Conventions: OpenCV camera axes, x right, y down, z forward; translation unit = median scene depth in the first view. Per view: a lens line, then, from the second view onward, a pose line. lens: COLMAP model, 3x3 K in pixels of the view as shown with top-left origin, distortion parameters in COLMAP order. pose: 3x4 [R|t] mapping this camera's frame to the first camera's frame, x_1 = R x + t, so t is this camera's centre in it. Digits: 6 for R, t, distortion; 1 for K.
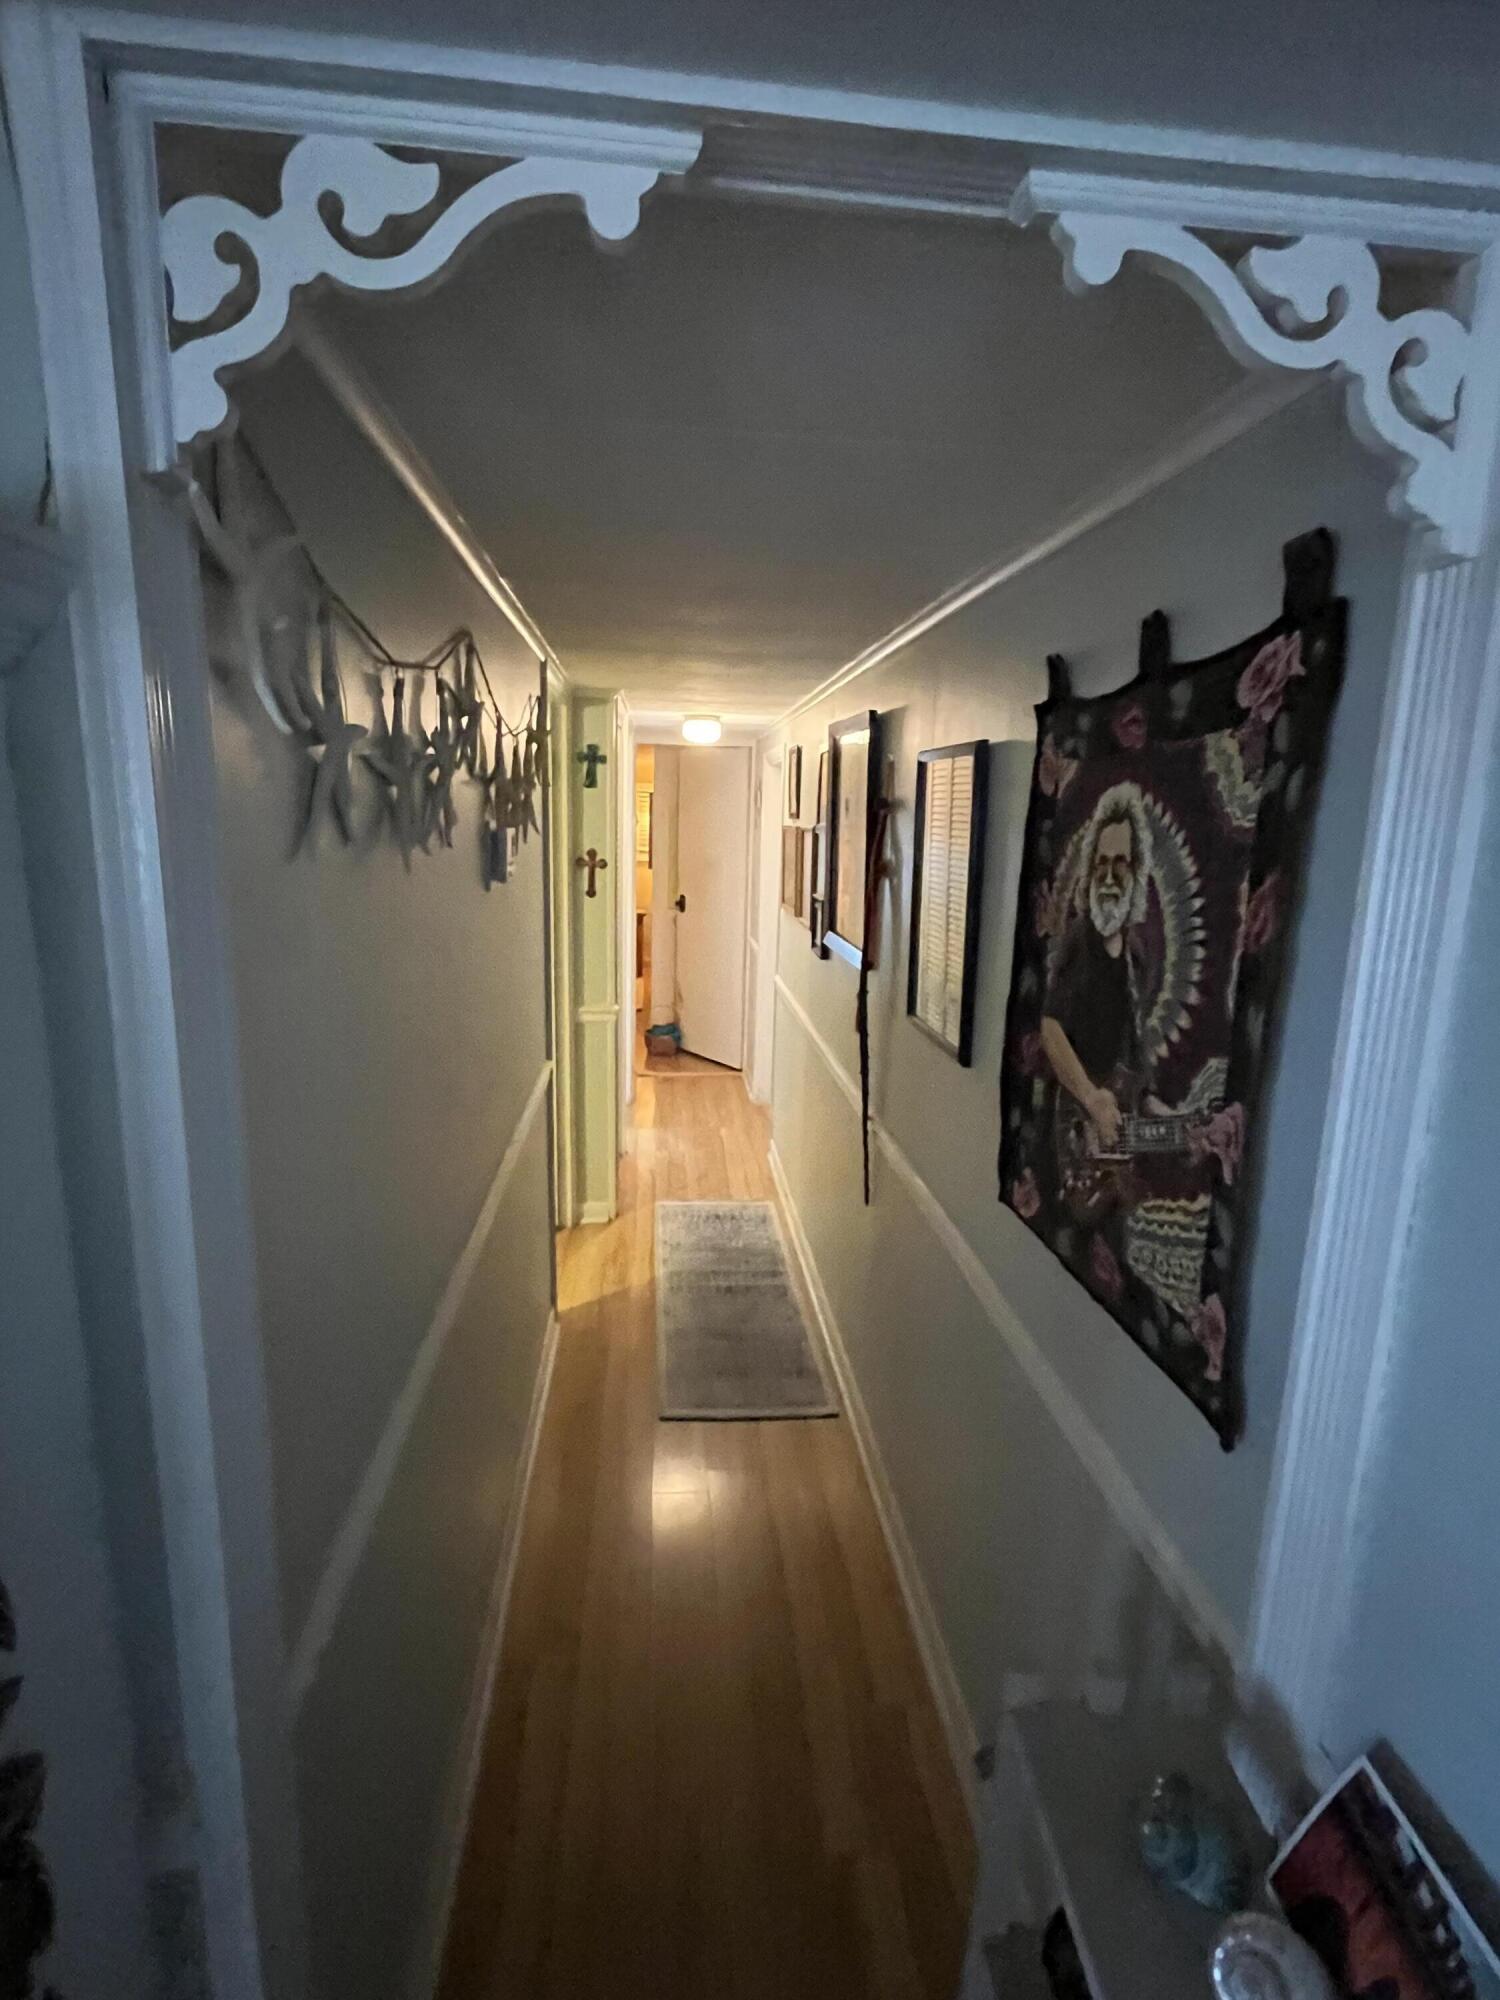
lens RADIAL K [[960.4, 0, 750.0], [0, 960.4, 1000.0], [0, 0, 1]] dist [0.000888, 0.000074]
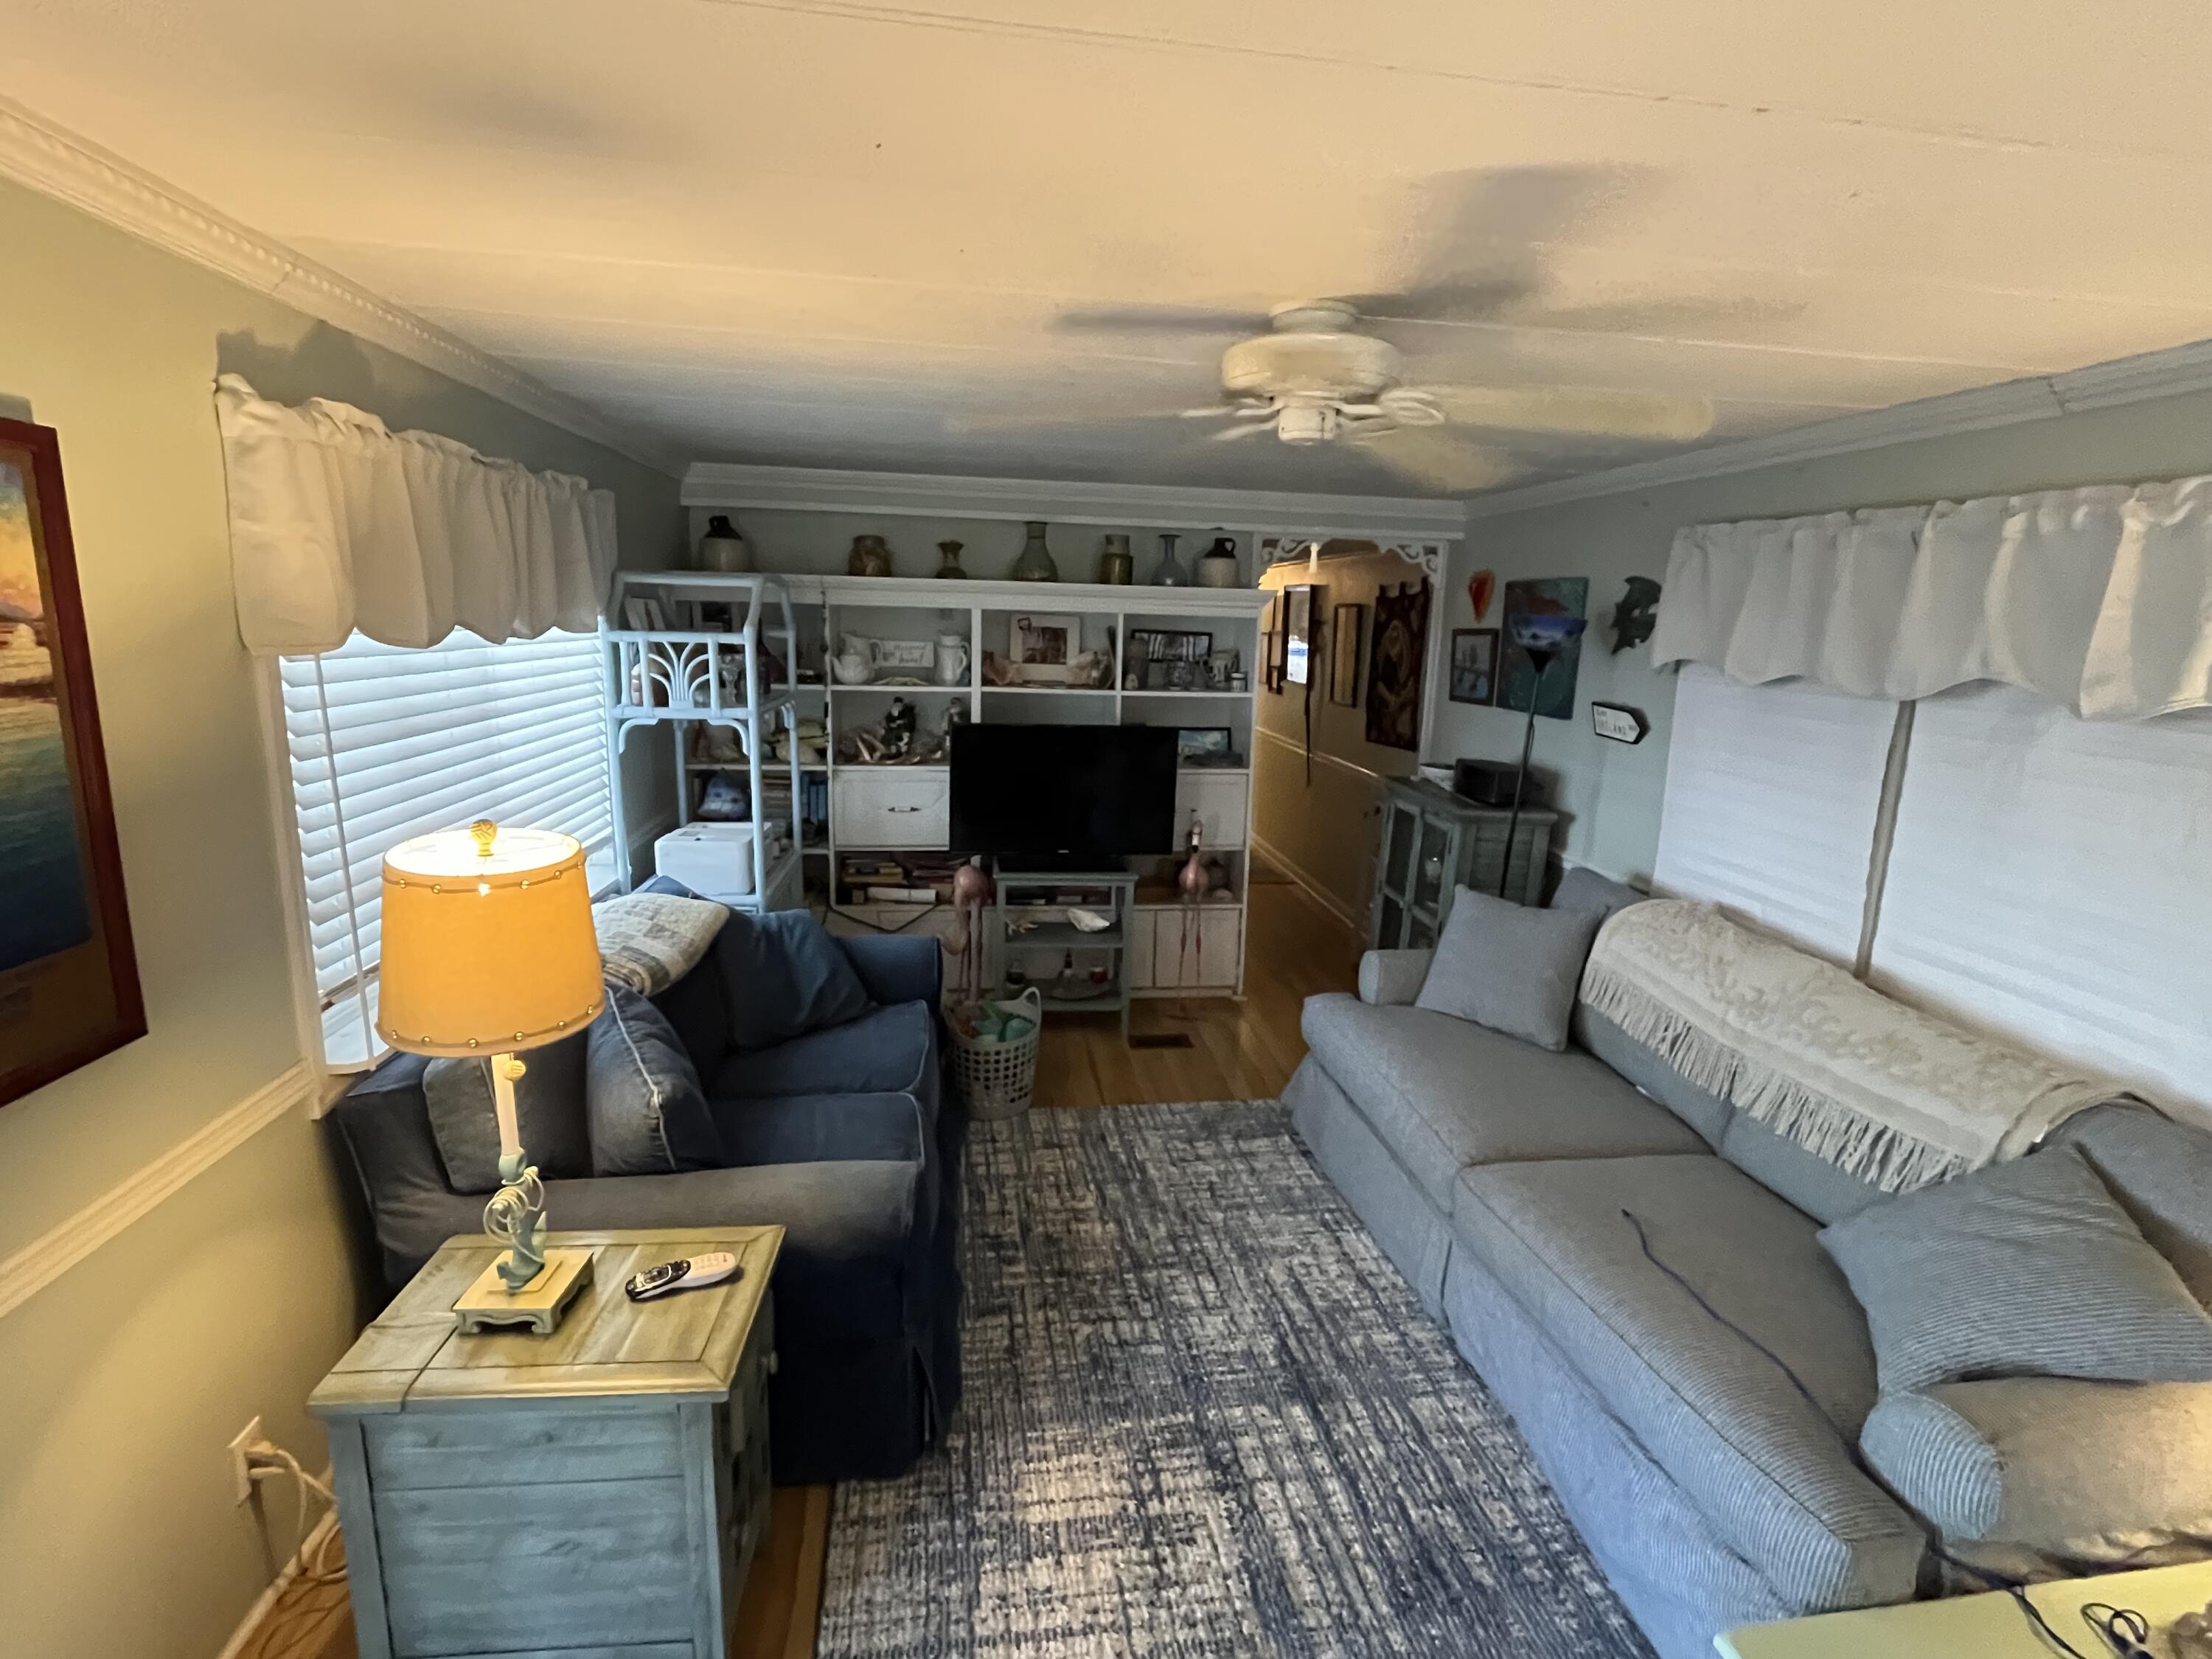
lens RADIAL K [[1062.2, 0, 1106.0], [0, 1062.2, 829.5], [0, 0, 1]] dist [0.000888, 0.000074]
pose [[0.999458, 0.000211, 0.032906, -1.018351], [-0.000377, 0.999987, 0.005060, 0.658155], [-0.032905, -0.005069, 0.999446, -3.553265]]
